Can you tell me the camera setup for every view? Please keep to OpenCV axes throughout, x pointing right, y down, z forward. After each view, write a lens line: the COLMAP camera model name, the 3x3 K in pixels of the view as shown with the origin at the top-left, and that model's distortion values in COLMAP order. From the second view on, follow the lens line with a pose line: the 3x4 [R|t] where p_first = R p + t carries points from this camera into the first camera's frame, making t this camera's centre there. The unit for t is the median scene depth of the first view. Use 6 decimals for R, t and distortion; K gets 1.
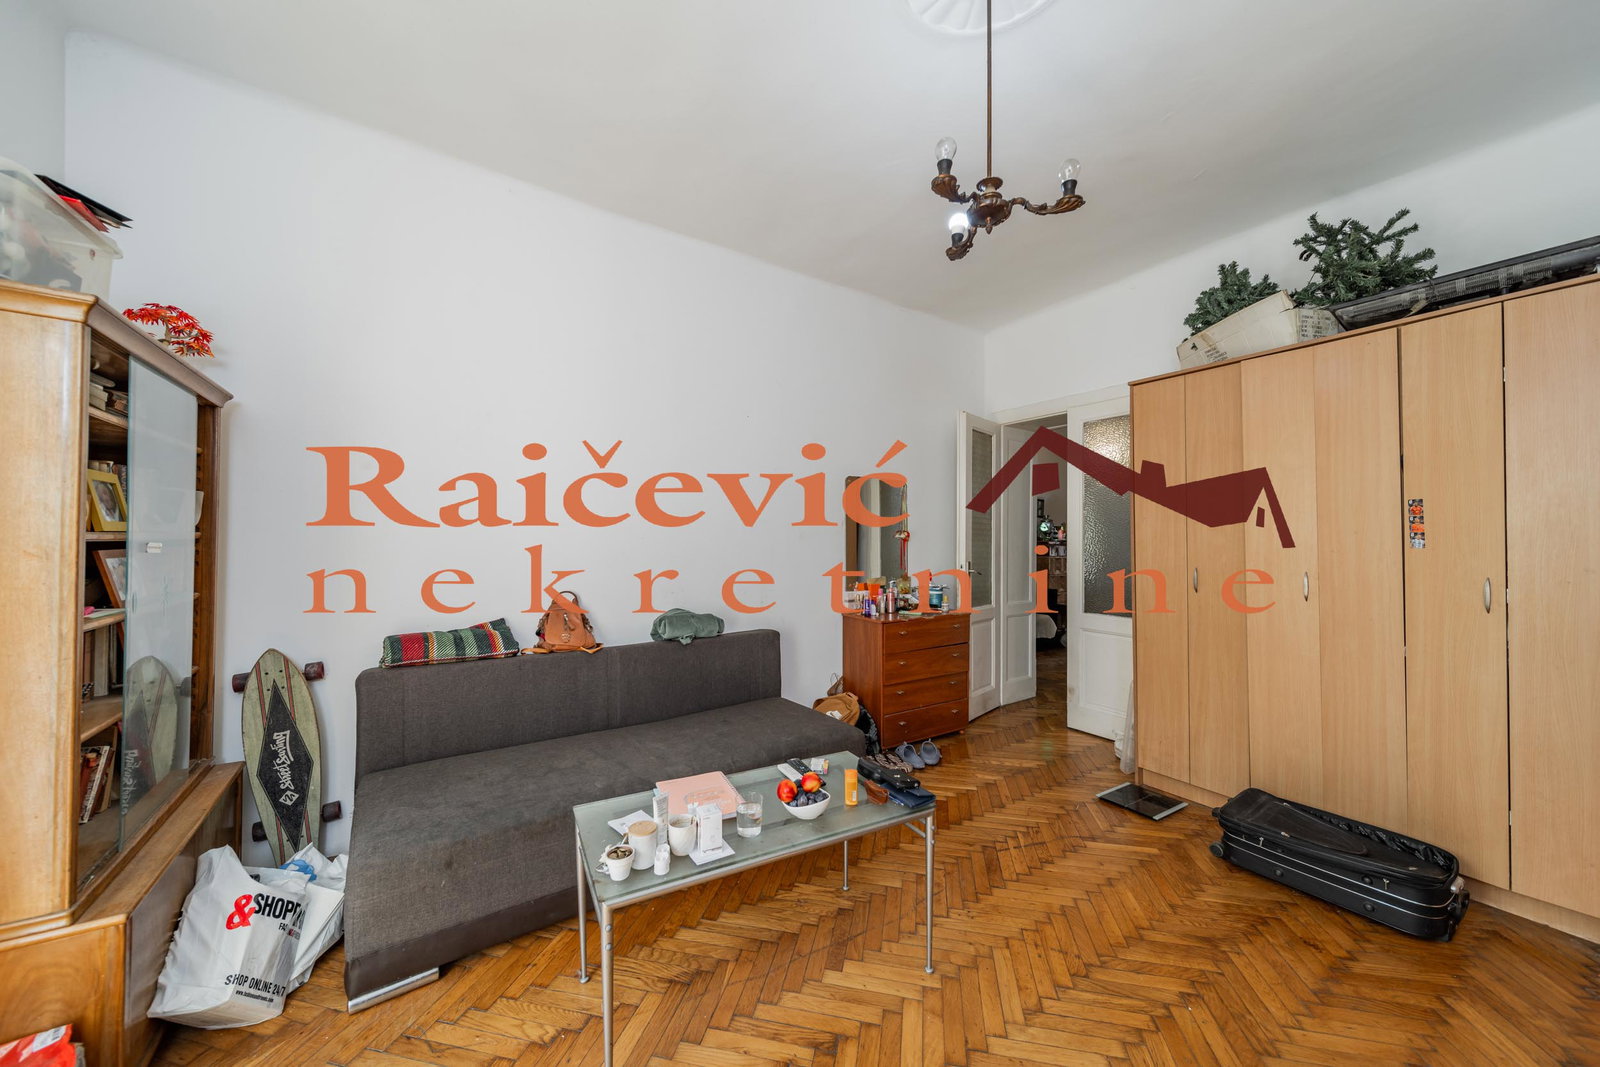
lens RADIAL K [[566.3, 0, 792.3], [0, 566.3, 541.7], [0, 0, 1]] dist [0.002436, -0.001329]
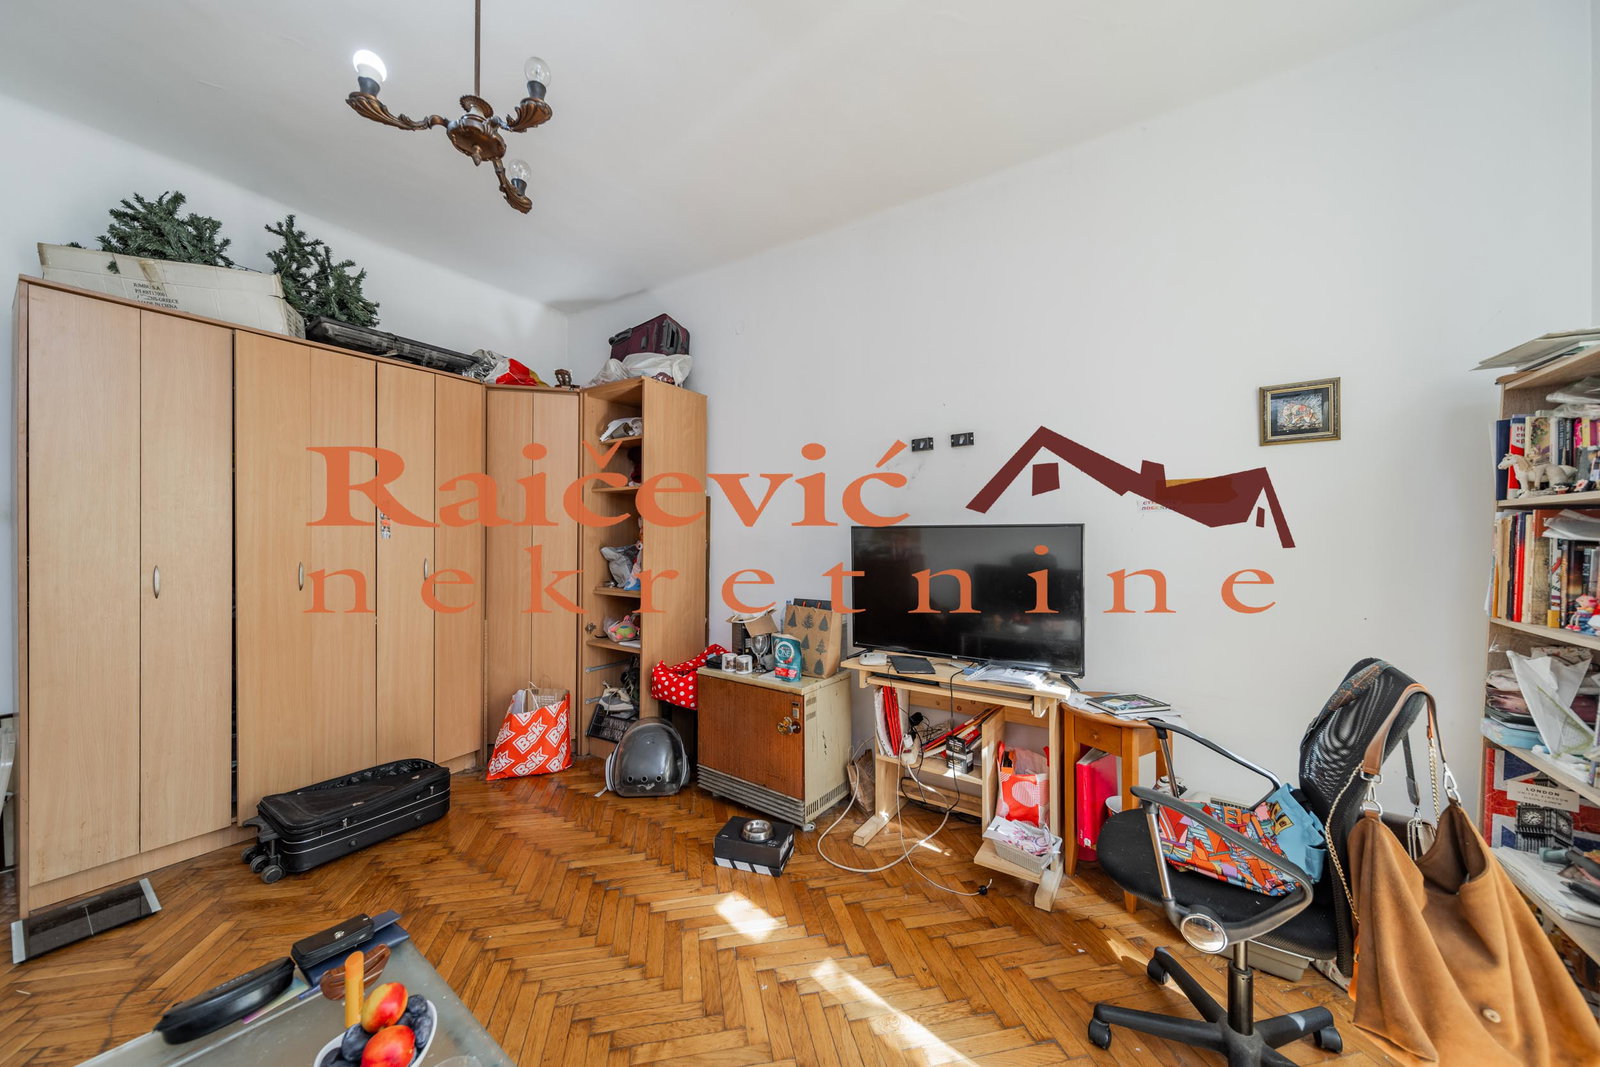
lens RADIAL K [[566.3, 0, 790.6], [0, 566.3, 536.6], [0, 0, 1]] dist [0.002436, -0.001329]
pose [[-0.378240, -0.003112, 0.925702, -0.402400], [-0.017653, 0.999837, -0.003852, -0.005642], [-0.925539, -0.017799, -0.378233, 0.580809]]
